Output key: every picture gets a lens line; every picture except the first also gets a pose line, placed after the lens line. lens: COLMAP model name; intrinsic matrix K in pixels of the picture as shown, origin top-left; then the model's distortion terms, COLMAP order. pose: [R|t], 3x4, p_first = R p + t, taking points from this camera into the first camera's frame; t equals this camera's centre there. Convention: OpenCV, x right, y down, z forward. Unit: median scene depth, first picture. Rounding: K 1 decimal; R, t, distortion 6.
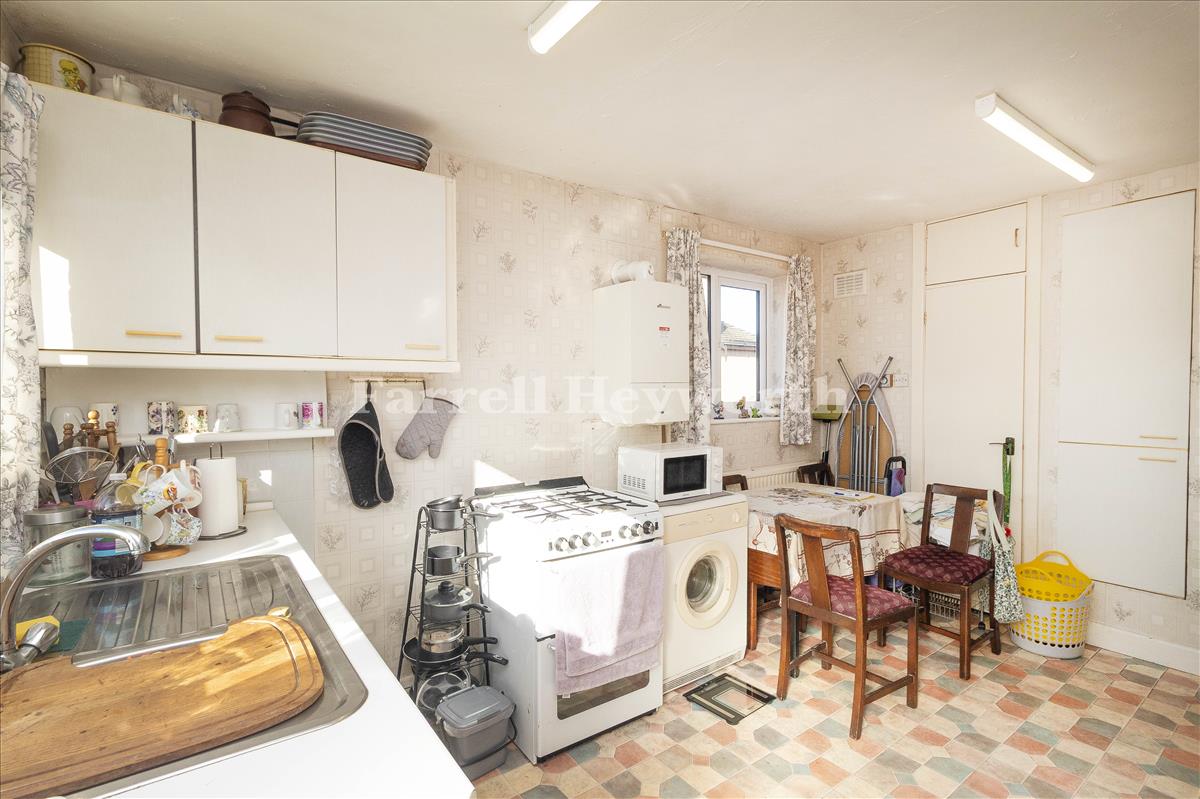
lens RADIAL K [[552.1, 0, 604.5], [0, 552.1, 402.0], [0, 0, 1]] dist [0.001147, 0.000046]
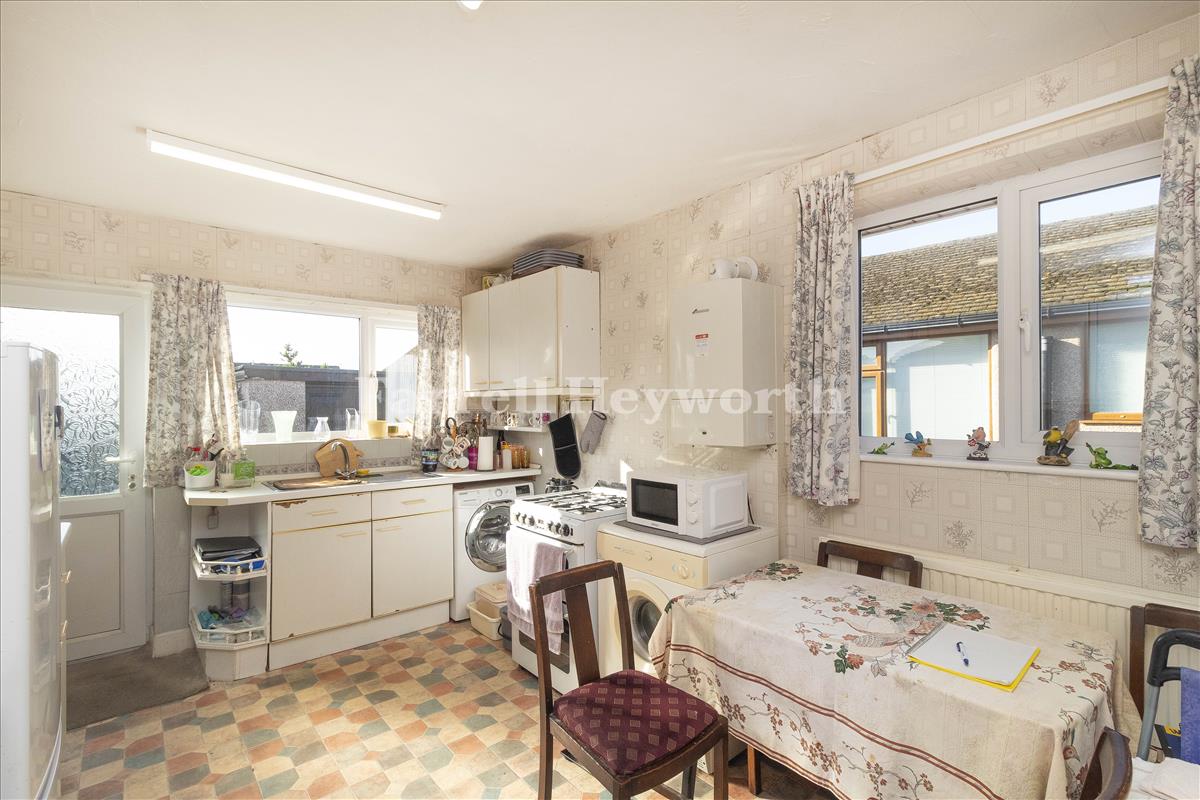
lens RADIAL K [[552.1, 0, 604.5], [0, 552.1, 402.5], [0, 0, 1]] dist [0.001147, 0.000046]
pose [[0.090406, -0.001576, -0.995904, 1.057344], [-0.020596, 0.999782, -0.003452, -0.025382], [0.995692, 0.020824, 0.090354, 0.855981]]
